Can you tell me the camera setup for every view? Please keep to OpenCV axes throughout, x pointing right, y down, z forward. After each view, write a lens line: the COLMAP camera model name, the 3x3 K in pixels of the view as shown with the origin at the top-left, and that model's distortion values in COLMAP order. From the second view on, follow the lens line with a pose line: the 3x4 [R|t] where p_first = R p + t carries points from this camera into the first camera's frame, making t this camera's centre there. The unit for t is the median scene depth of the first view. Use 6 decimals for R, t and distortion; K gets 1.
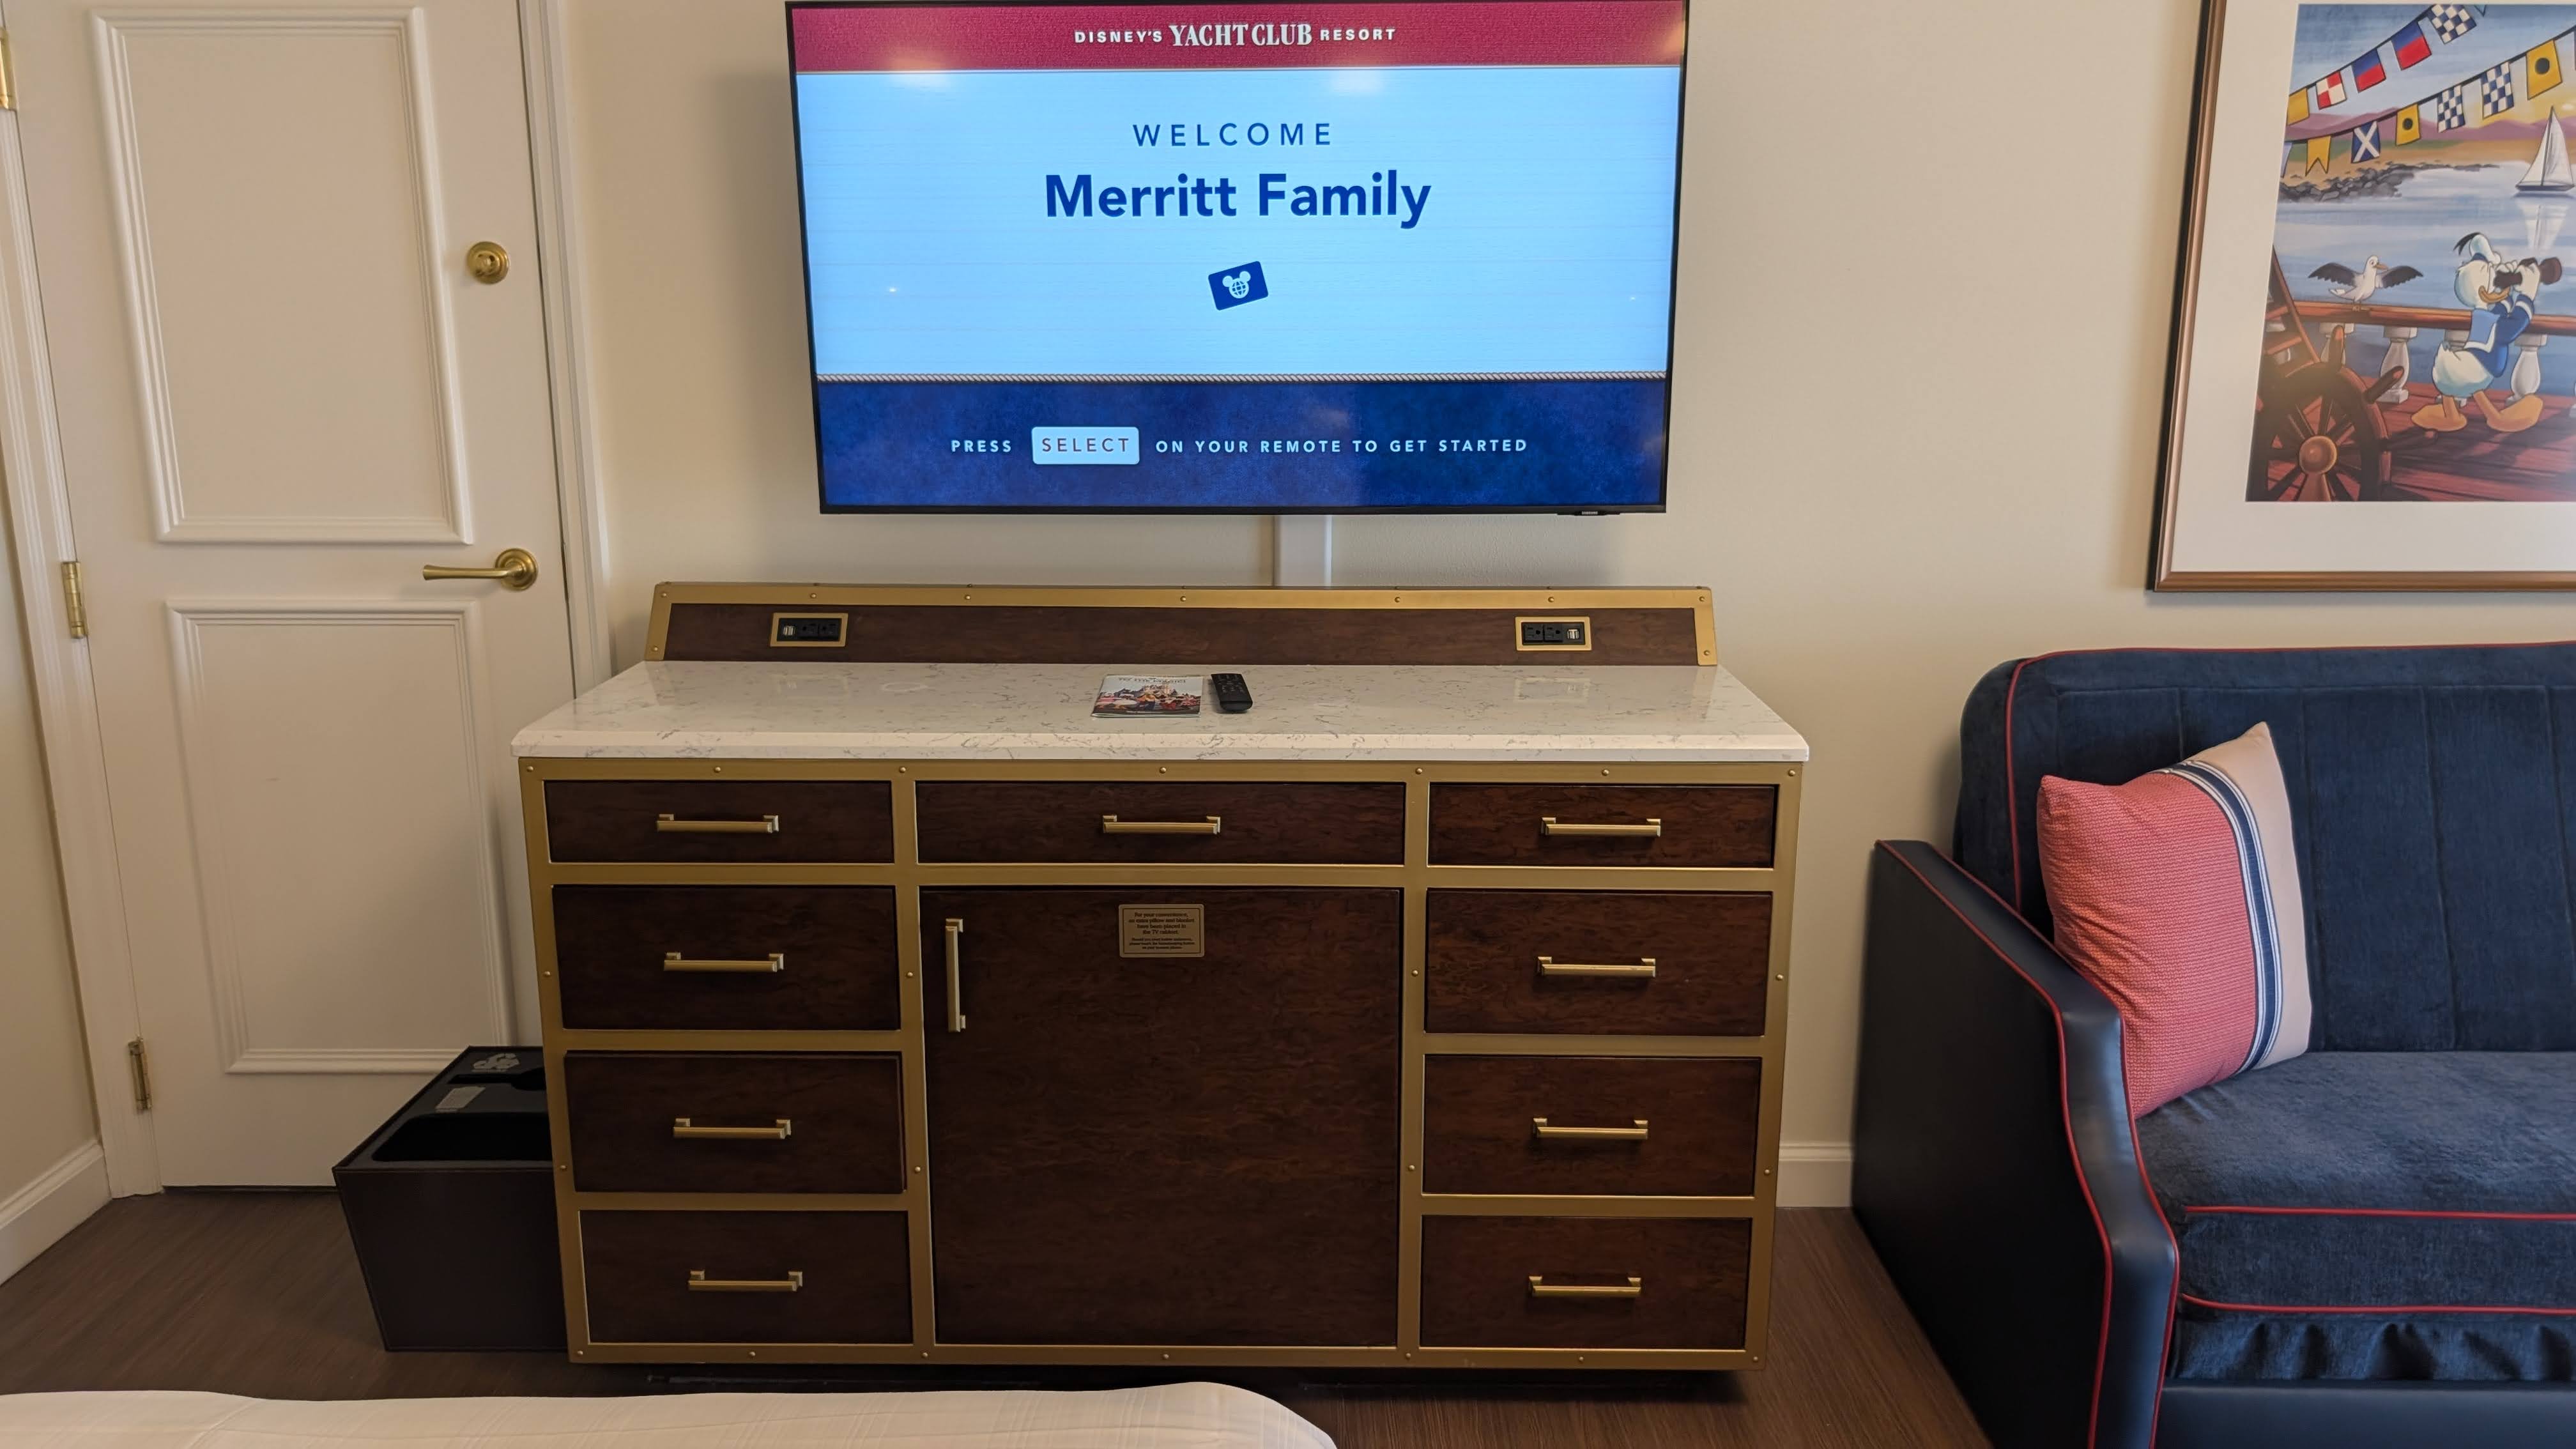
lens RADIAL K [[1900.7, 0, 1287.0], [0, 1900.7, 721.8], [0, 0, 1]] dist [-0.010156, -0.017382]
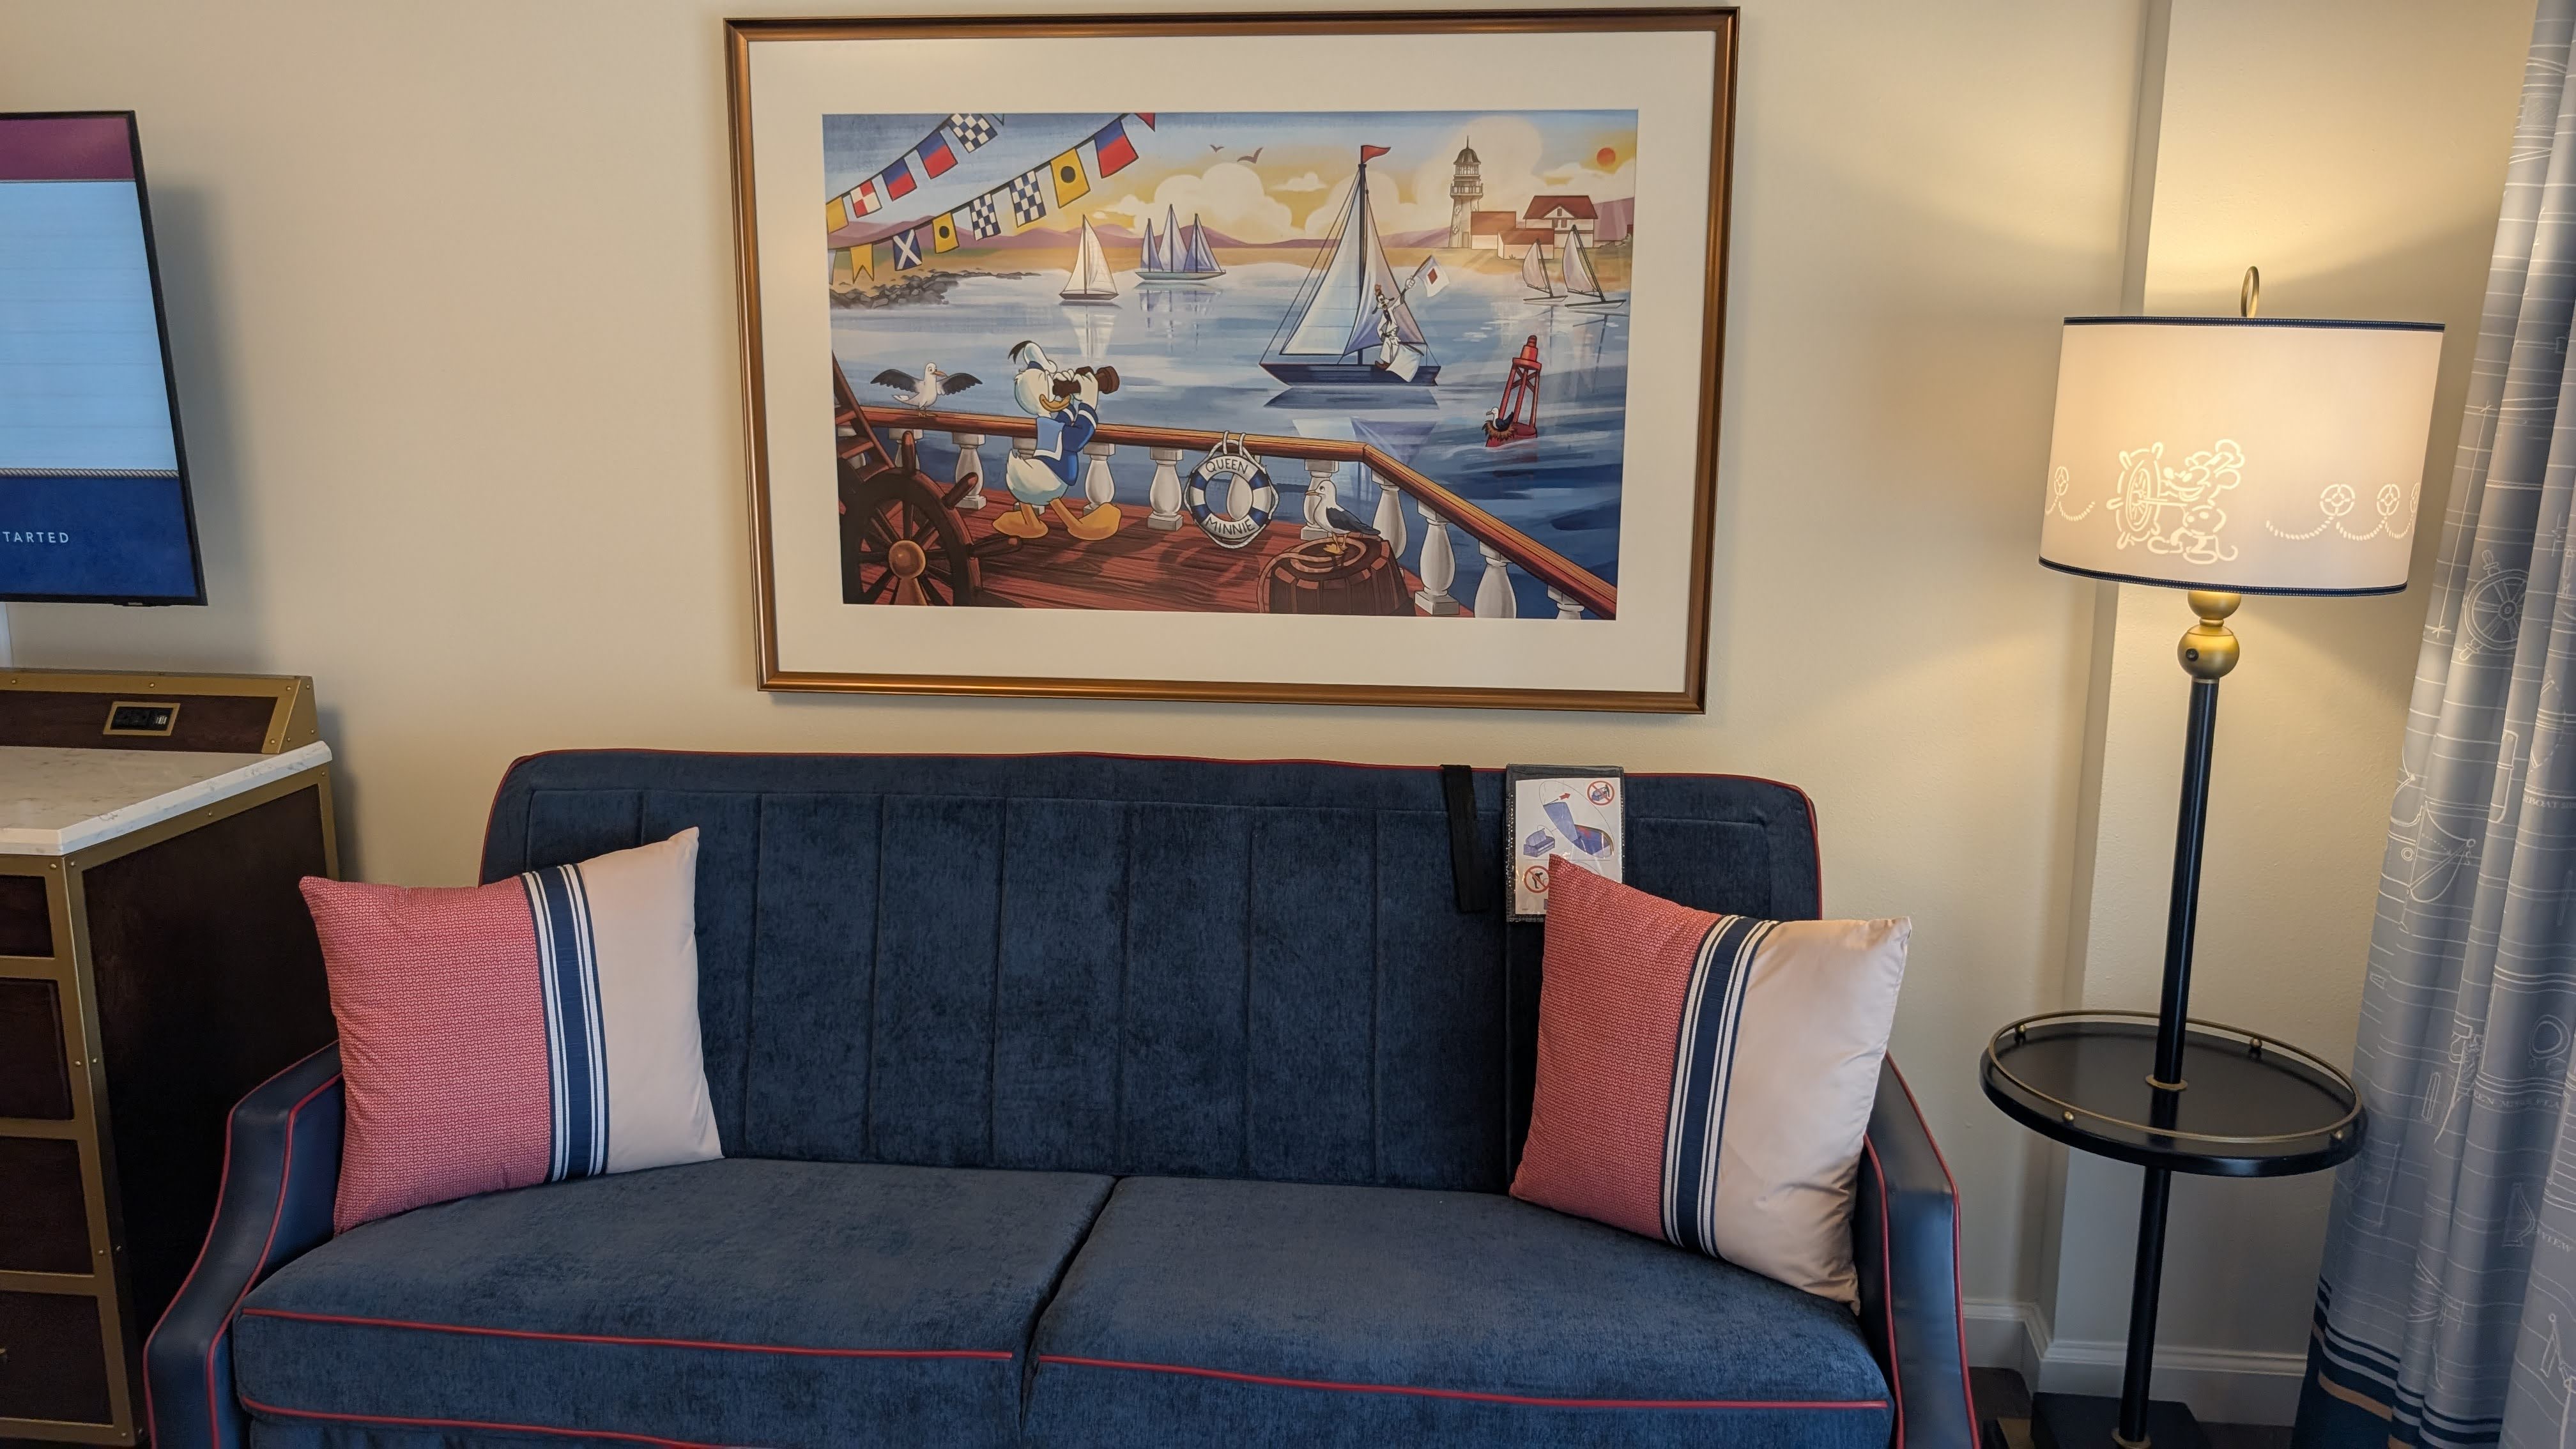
lens RADIAL K [[1900.7, 0, 1290.2], [0, 1900.7, 732.8], [0, 0, 1]] dist [-0.010156, -0.017382]
pose [[0.998354, 0.027092, -0.050541, 0.824307], [-0.028042, 0.999441, -0.018184, -0.037842], [0.050020, 0.019571, 0.998556, 0.007923]]
